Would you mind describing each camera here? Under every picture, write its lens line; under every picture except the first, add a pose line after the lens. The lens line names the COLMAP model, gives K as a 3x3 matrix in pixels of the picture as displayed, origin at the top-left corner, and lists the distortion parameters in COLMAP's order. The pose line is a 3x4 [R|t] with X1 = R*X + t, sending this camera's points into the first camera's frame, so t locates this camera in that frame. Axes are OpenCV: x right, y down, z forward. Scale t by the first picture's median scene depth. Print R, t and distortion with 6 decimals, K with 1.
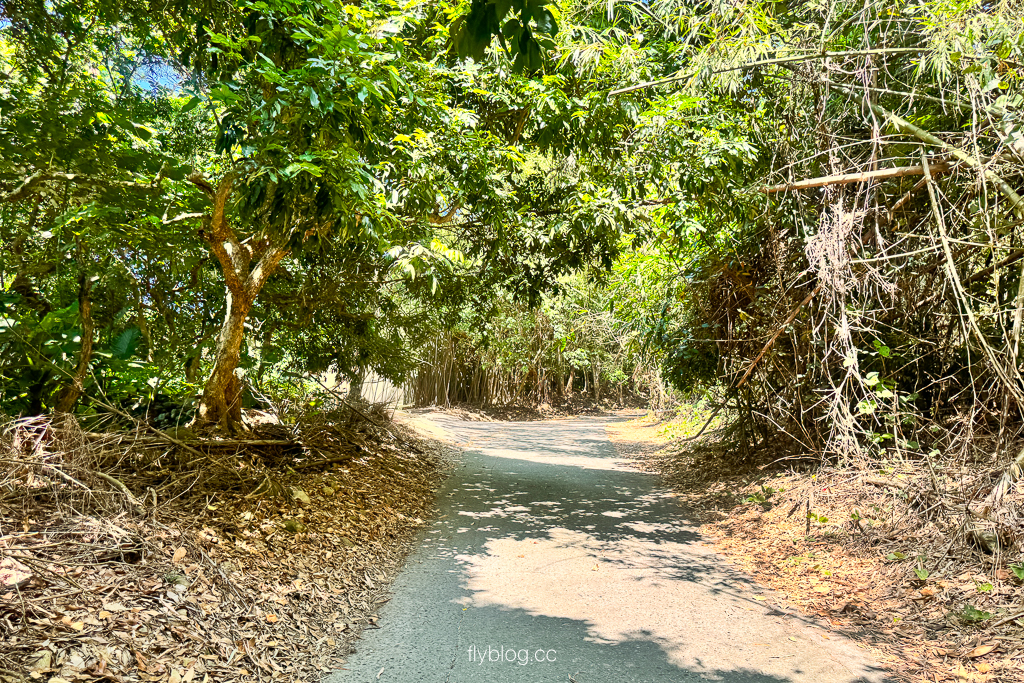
lens RADIAL K [[707.6, 0, 512.2], [0, 707.6, 341.8], [0, 0, 1]] dist [0.000642, -0.000136]
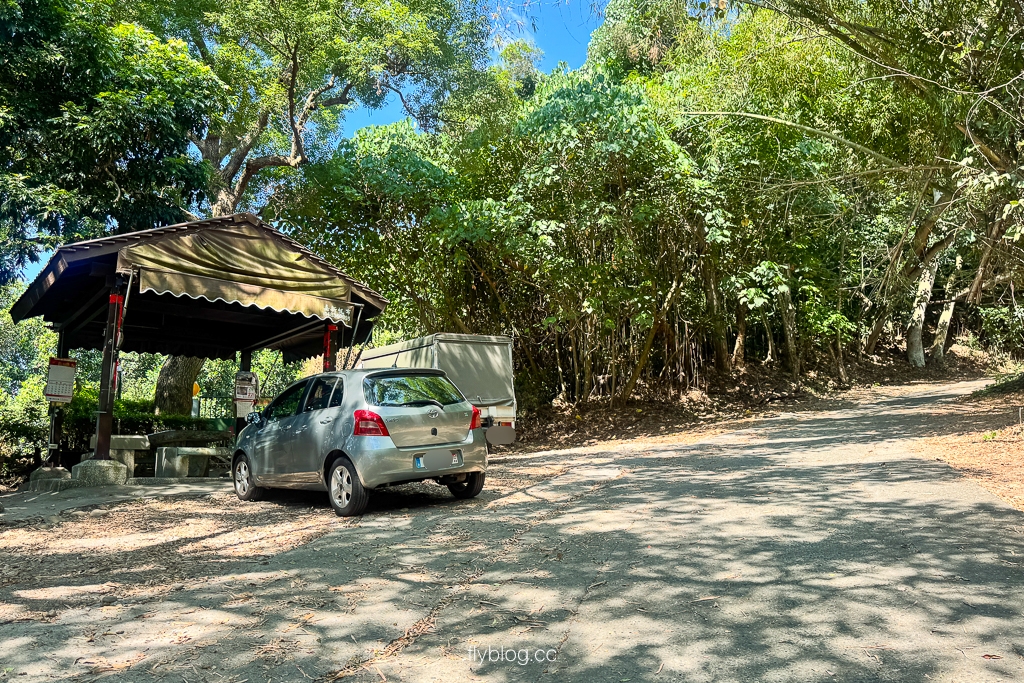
lens RADIAL K [[707.6, 0, 511.4], [0, 707.6, 341.3], [0, 0, 1]] dist [0.000642, -0.000136]
pose [[0.981511, -0.093142, -0.167215, 0.005766], [0.092568, 0.995643, -0.011240, 0.046514], [0.167533, -0.004447, 0.985856, 0.480008]]
